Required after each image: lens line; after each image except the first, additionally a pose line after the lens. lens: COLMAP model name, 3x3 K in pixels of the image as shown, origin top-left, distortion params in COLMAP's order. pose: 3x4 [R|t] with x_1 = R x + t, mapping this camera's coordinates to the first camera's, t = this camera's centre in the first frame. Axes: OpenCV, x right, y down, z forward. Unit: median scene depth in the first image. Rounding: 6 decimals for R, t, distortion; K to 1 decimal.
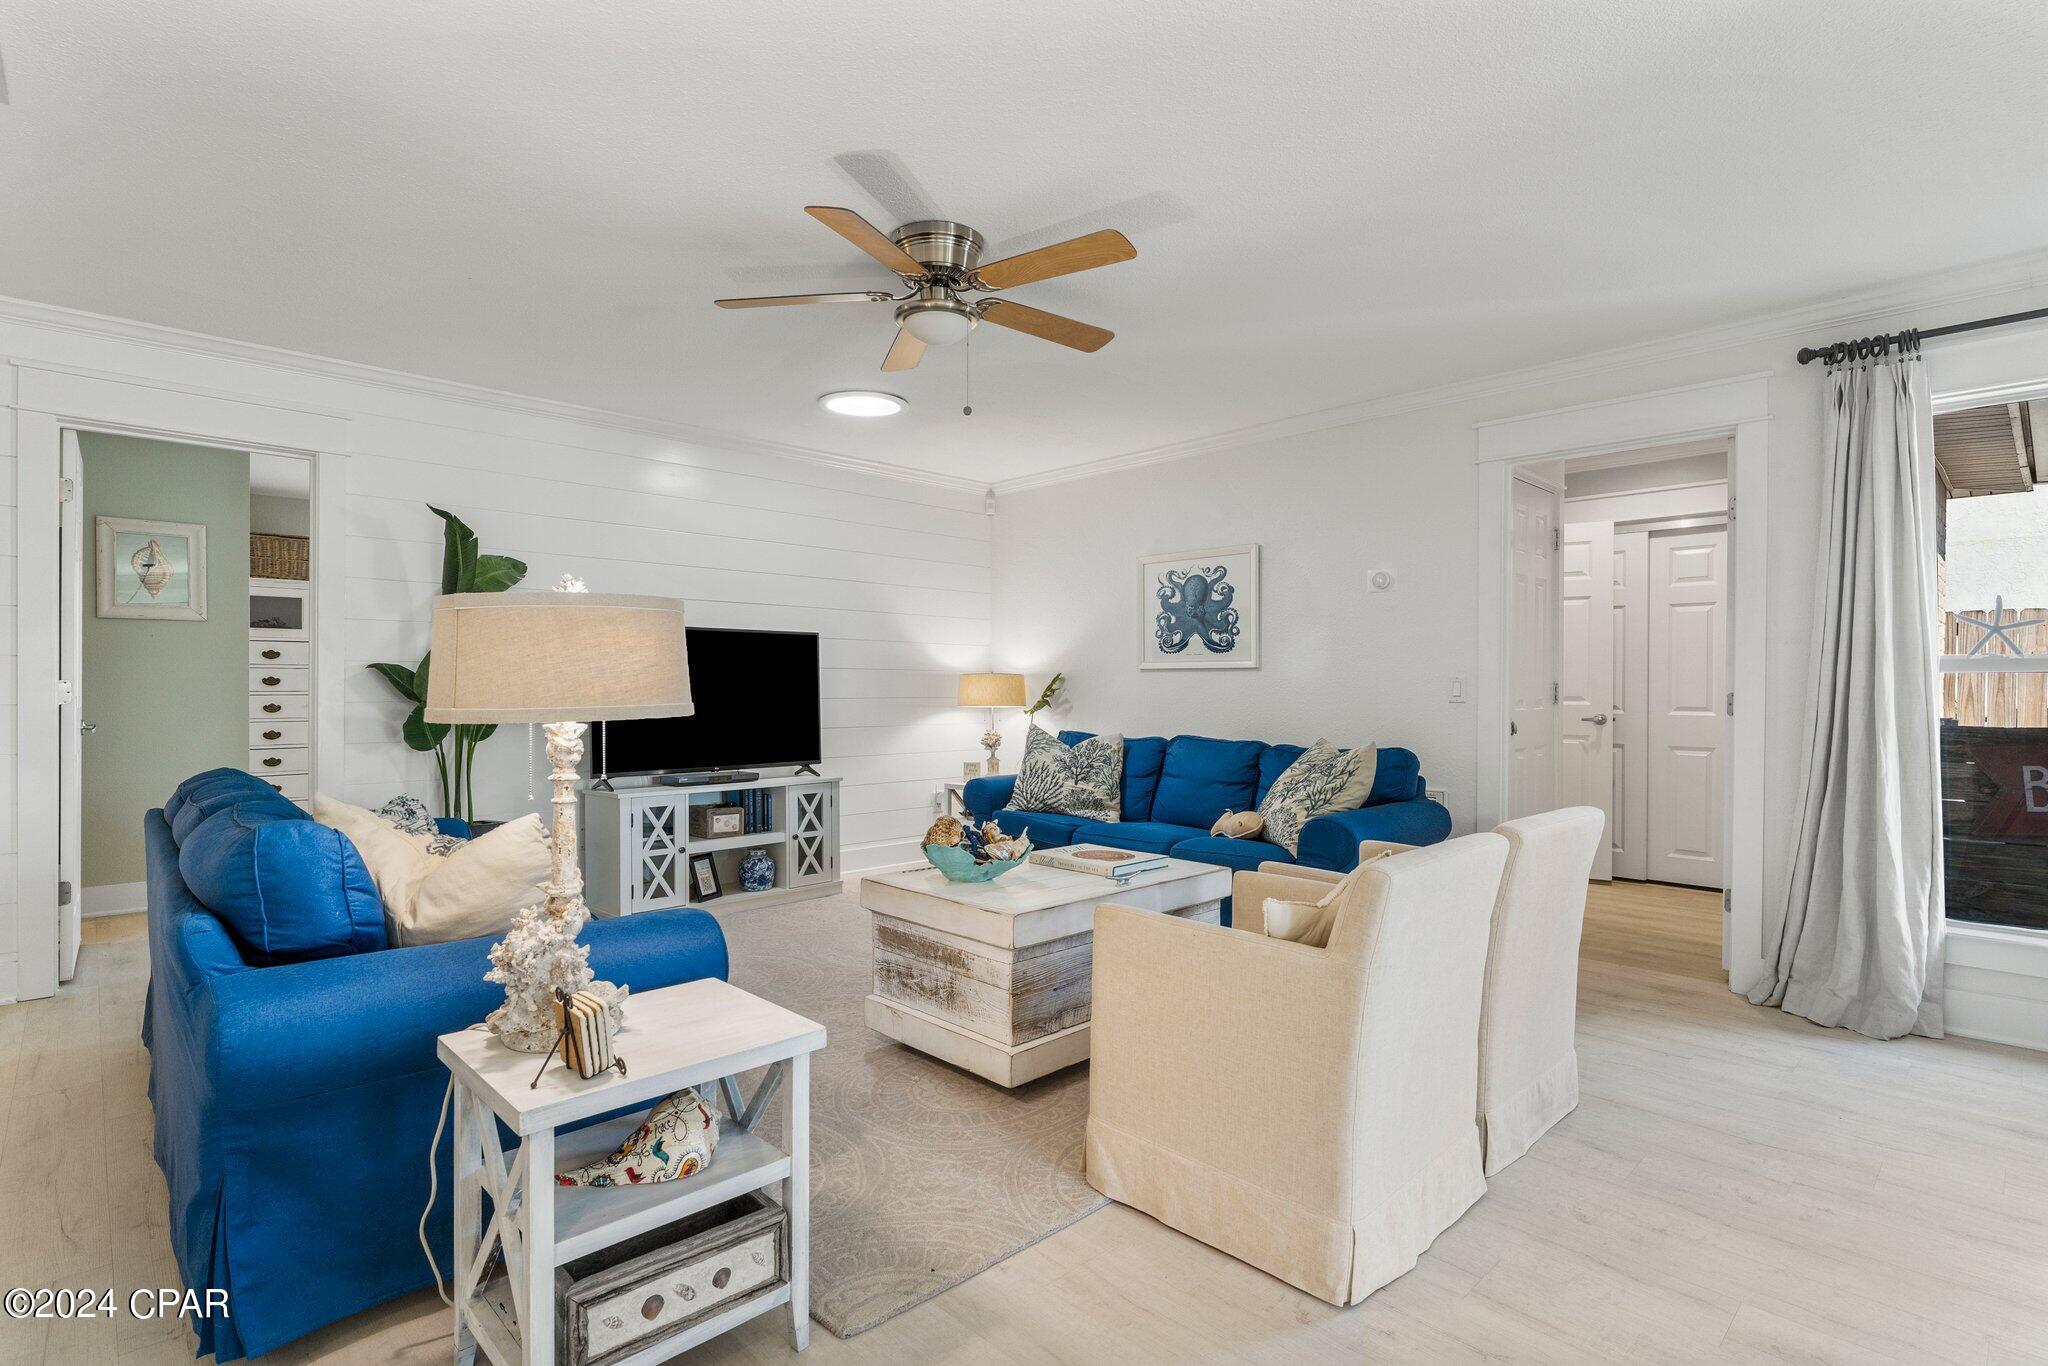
lens RADIAL K [[1006.7, 0, 1008.9], [0, 1006.7, 689.2], [0, 0, 1]] dist [-0.000200, -0.000483]
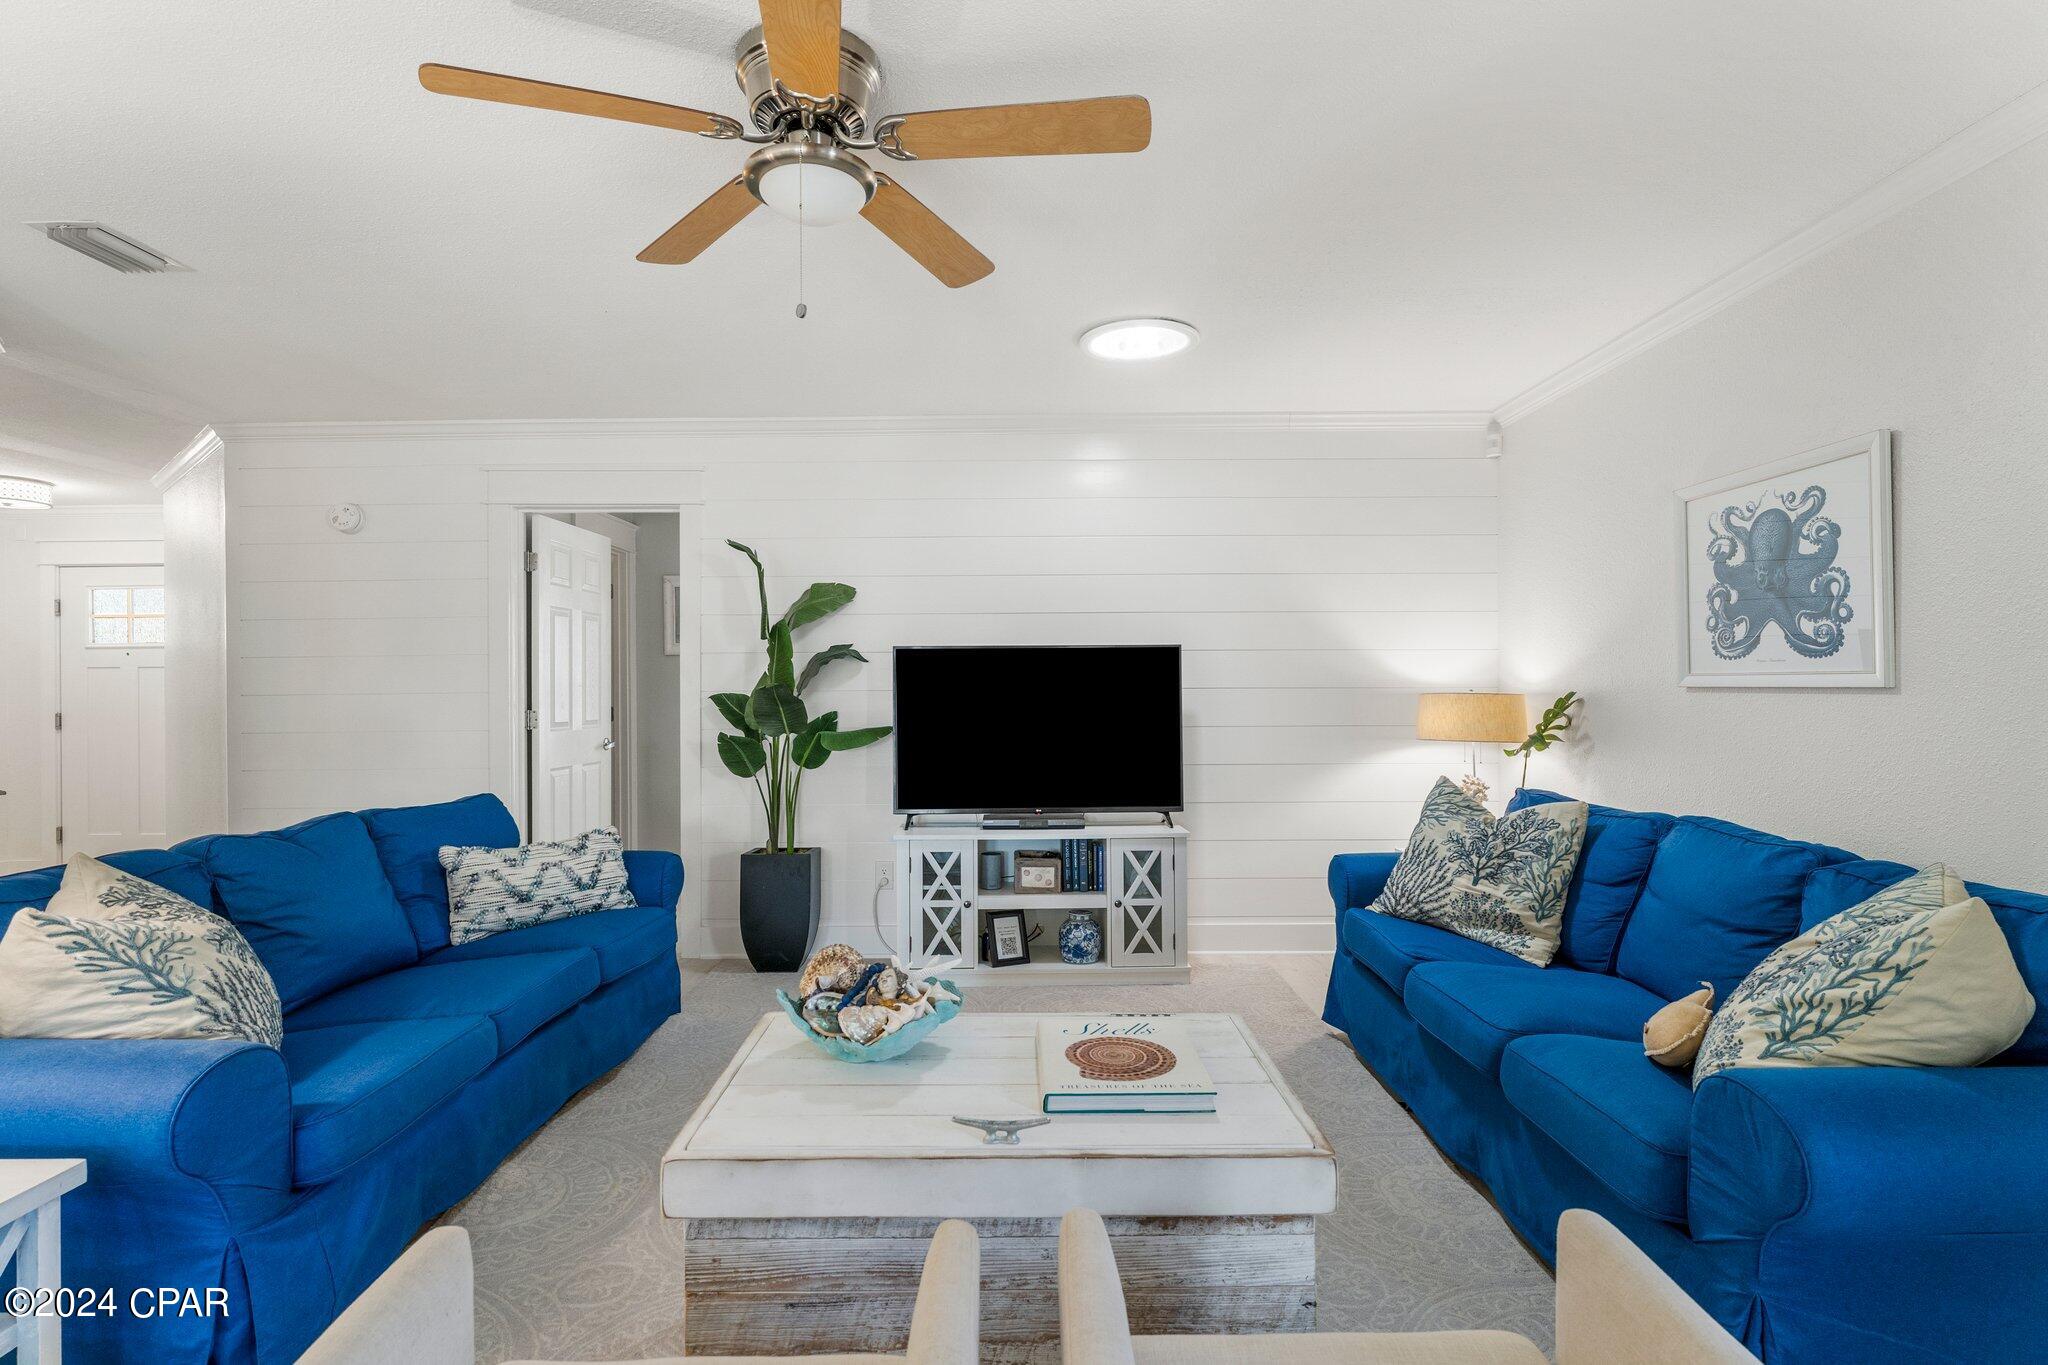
lens RADIAL K [[1006.7, 0, 1008.8], [0, 1006.7, 685.9], [0, 0, 1]] dist [-0.000200, -0.000483]
pose [[0.719704, -0.007127, -0.694245, 0.281031], [0.005013, 0.999975, -0.005068, -0.022051], [0.694263, 0.000167, 0.719721, 0.367931]]
